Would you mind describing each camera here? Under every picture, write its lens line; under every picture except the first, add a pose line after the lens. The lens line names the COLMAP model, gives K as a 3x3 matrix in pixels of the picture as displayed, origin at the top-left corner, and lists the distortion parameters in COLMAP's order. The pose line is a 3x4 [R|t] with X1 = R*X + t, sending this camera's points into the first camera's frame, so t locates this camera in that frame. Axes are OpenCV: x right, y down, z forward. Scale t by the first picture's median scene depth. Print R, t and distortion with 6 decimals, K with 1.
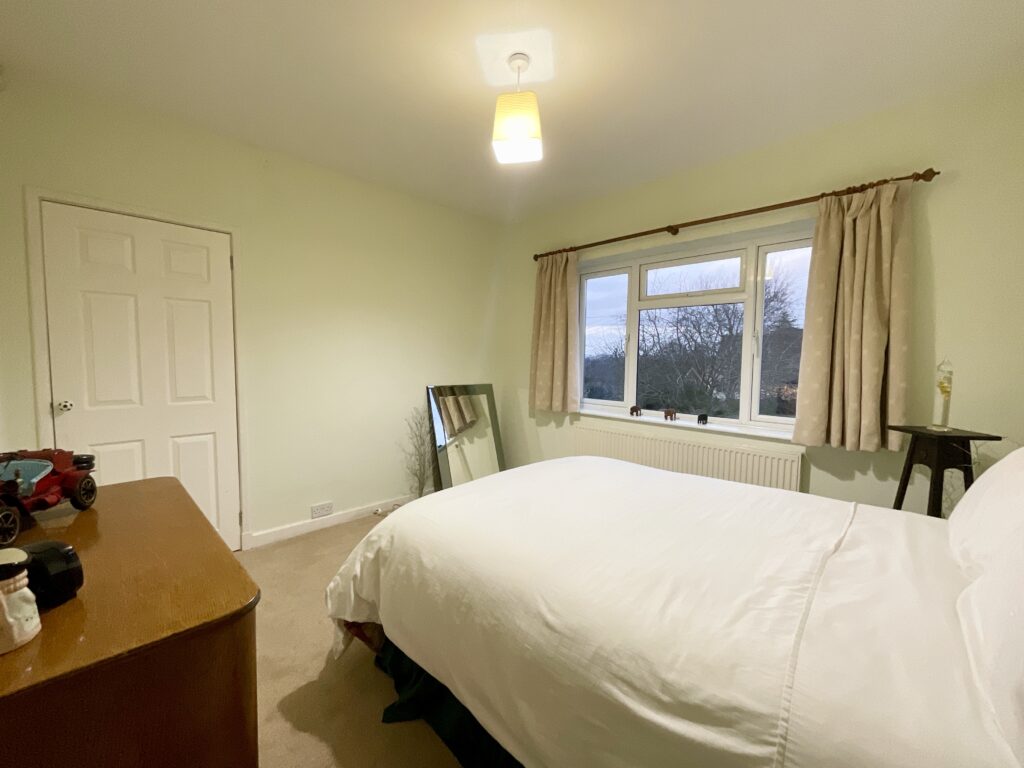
lens RADIAL K [[413.9, 0, 511.1], [0, 413.9, 382.9], [0, 0, 1]] dist [-0.012522, 0.000095]
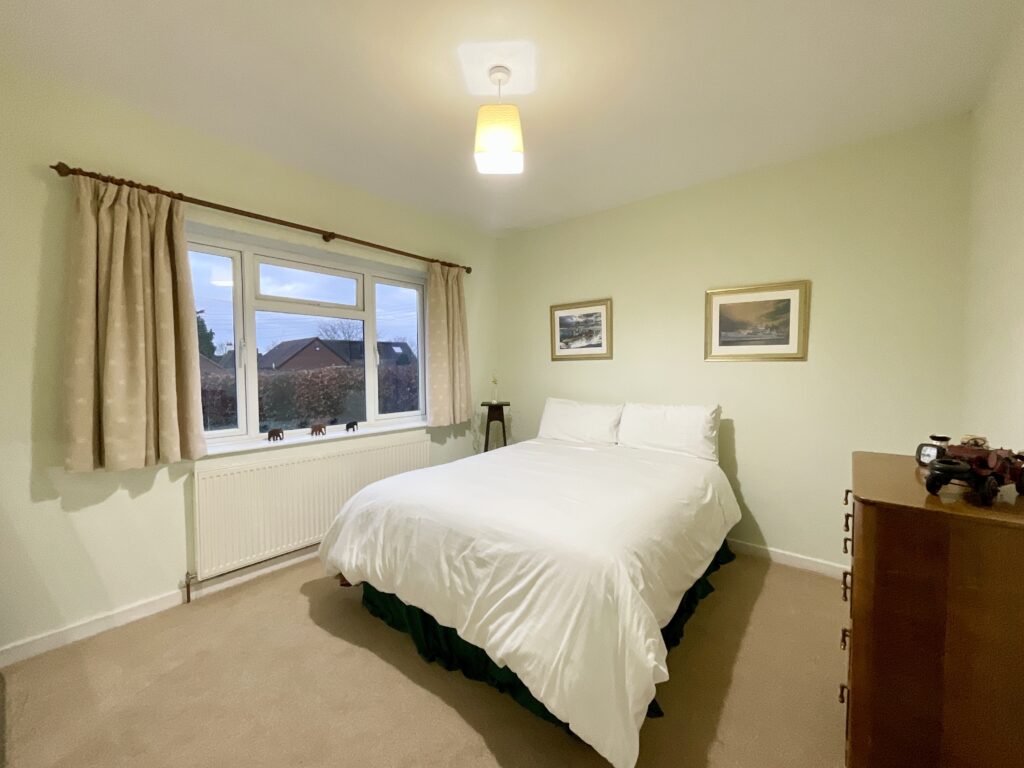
lens RADIAL K [[412.9, 0, 513.1], [0, 412.9, 386.0], [0, 0, 1]] dist [-0.000152, -0.000058]
pose [[-0.085657, -0.060356, 0.994495, -0.610854], [0.058467, 0.996139, 0.065492, -0.060820], [-0.994608, 0.063754, -0.081797, 0.661173]]
